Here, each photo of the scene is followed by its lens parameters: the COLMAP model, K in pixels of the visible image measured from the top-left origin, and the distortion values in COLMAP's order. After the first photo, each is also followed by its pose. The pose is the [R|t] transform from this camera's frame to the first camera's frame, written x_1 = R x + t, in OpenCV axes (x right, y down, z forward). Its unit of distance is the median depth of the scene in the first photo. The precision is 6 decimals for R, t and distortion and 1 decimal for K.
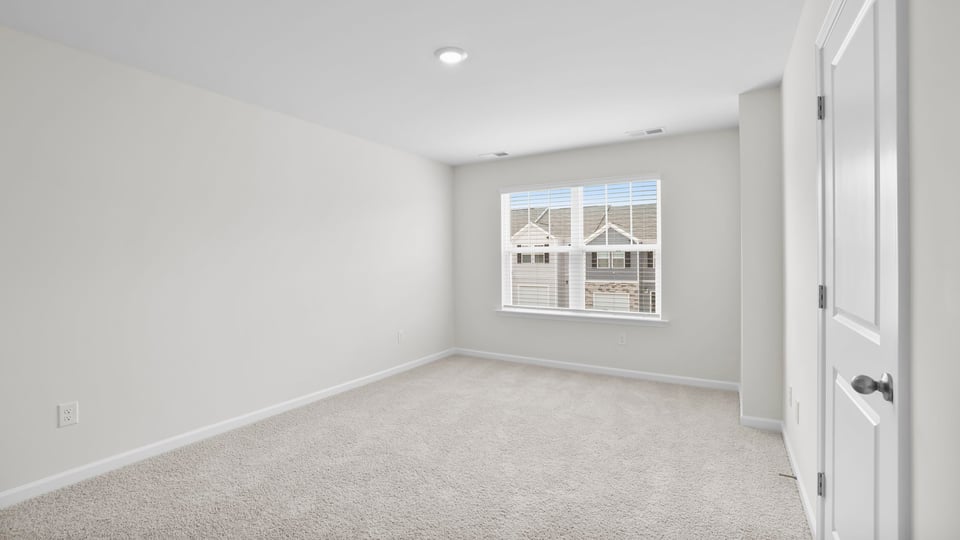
lens RADIAL K [[419.4, 0, 456.0], [0, 419.4, 268.9], [0, 0, 1]] dist [-0.031716, 0.004444]
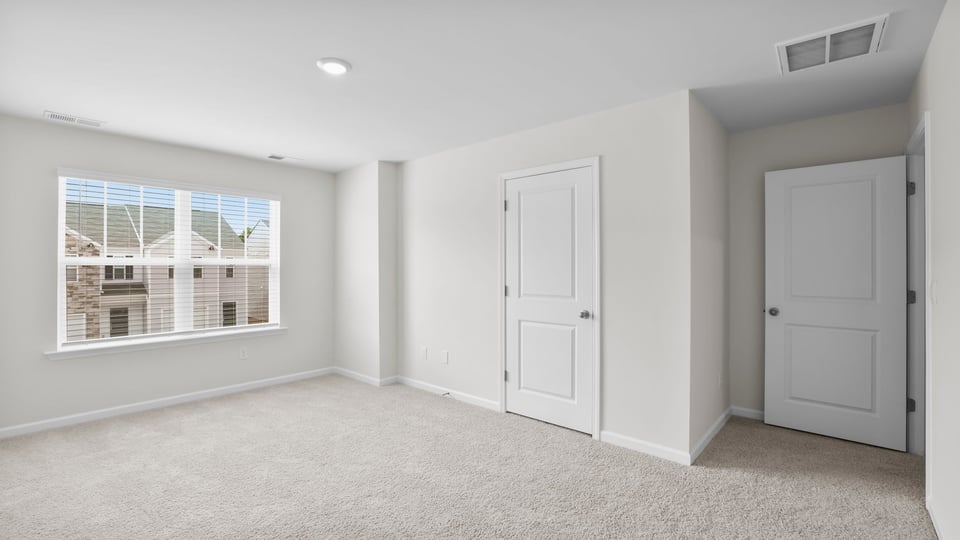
lens RADIAL K [[419.4, 0, 479.8], [0, 419.4, 269.5], [0, 0, 1]] dist [-0.031716, 0.004444]
pose [[0.159863, 0.003335, 0.987134, -0.508095], [0.024715, 0.999667, -0.007380, -0.011156], [-0.986830, 0.025577, 0.159727, 0.286908]]
